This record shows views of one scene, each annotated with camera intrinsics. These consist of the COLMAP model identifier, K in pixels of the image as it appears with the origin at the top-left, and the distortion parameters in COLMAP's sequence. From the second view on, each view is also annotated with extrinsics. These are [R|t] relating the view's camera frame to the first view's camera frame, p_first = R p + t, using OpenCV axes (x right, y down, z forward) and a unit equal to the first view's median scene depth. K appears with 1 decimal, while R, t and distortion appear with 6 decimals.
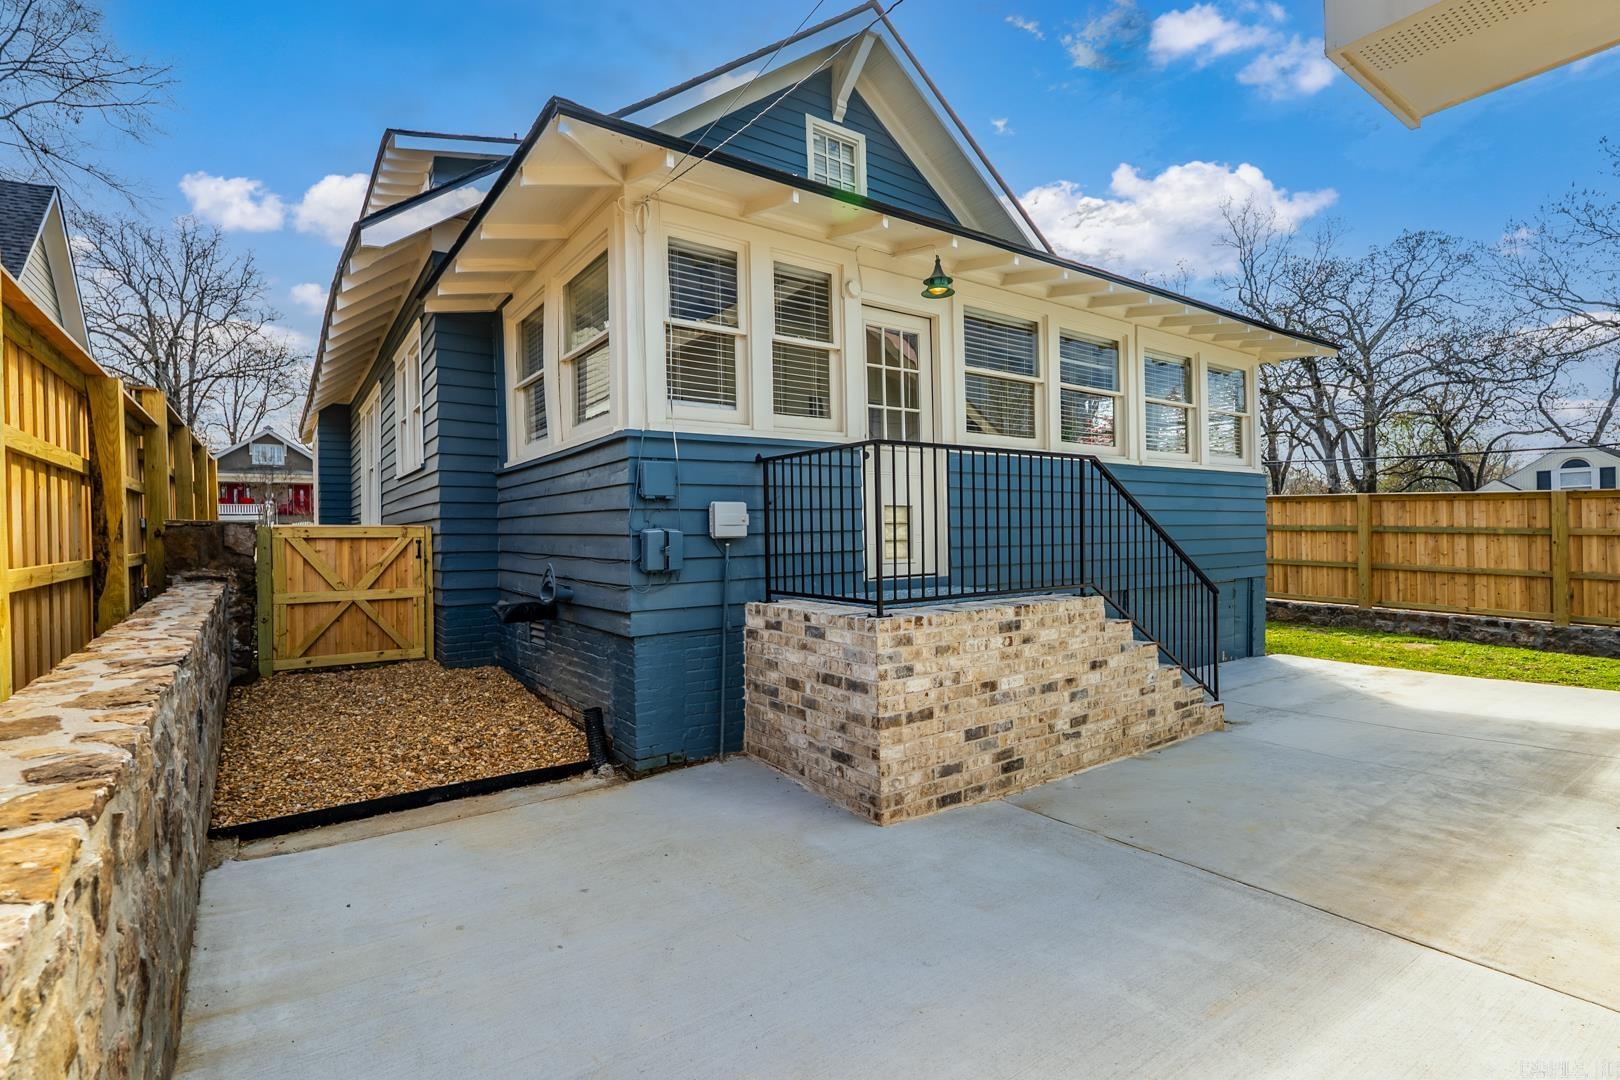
lens RADIAL K [[738.0, 0, 818.2], [0, 738.0, 535.5], [0, 0, 1]] dist [-0.004514, 0.000069]
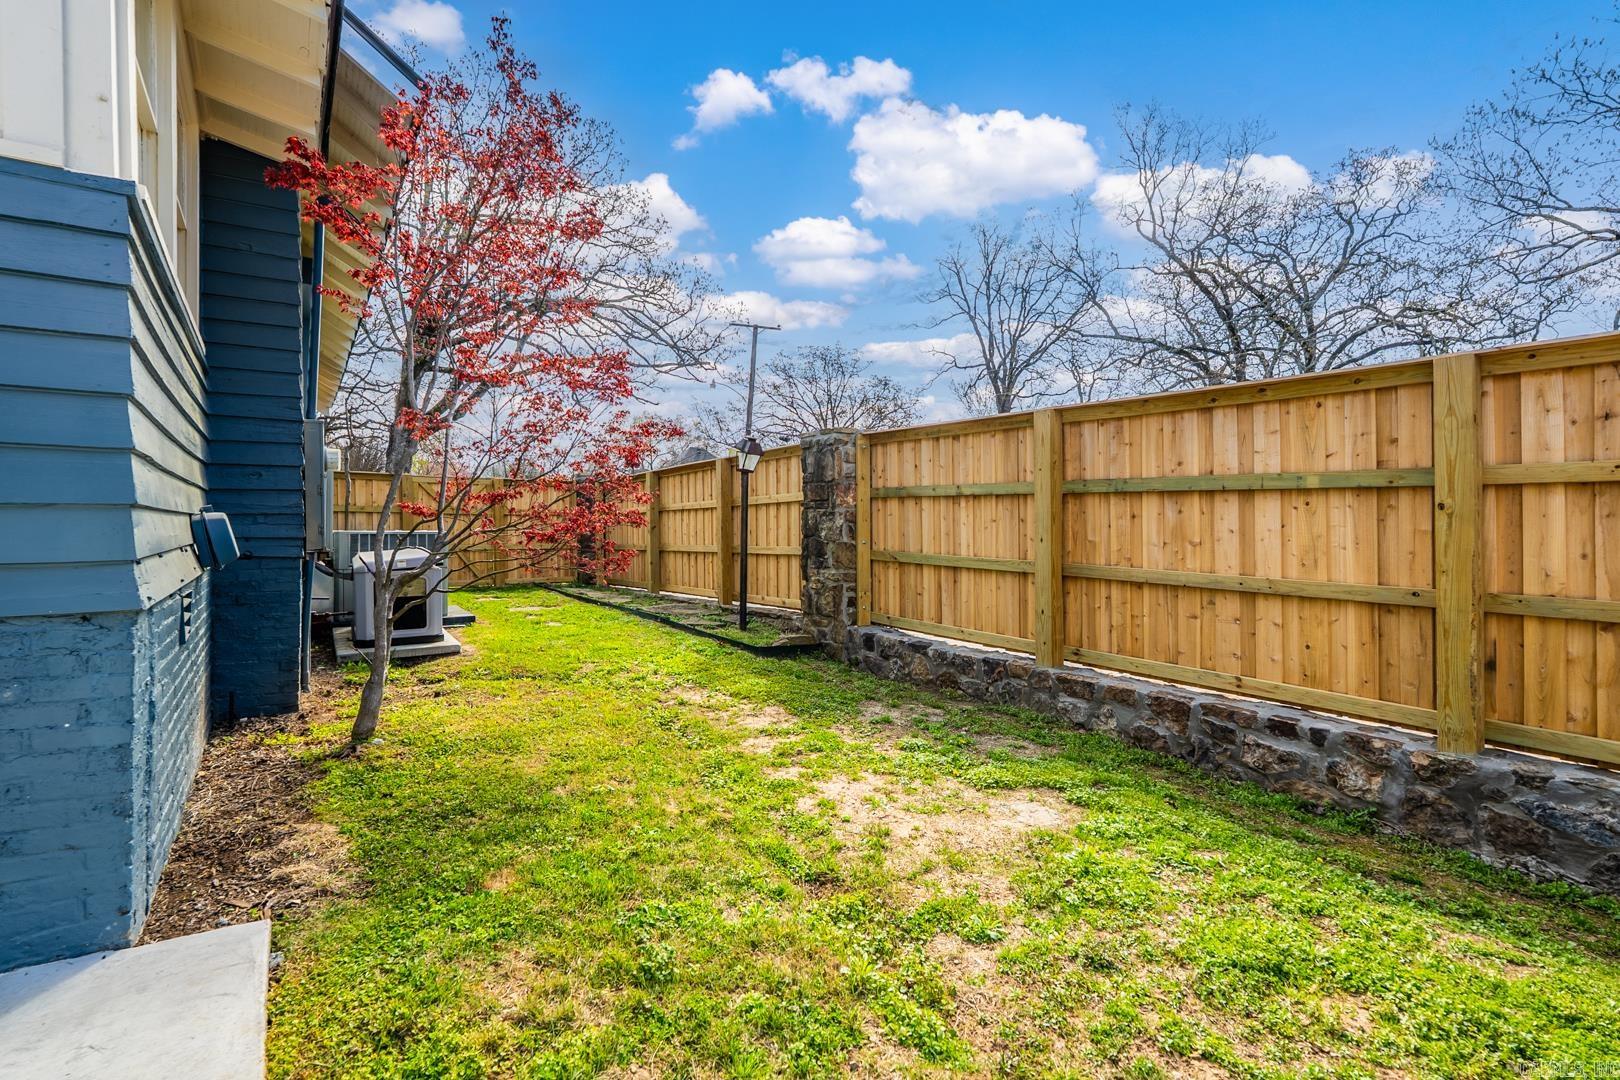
lens RADIAL K [[738.0, 0, 798.9], [0, 738.0, 537.1], [0, 0, 1]] dist [-0.004514, 0.000069]
pose [[0.999950, 0.004485, -0.008886, 0.661977], [-0.004439, 0.999977, 0.005176, 0.021541], [0.008909, -0.005136, 0.999947, 0.614016]]
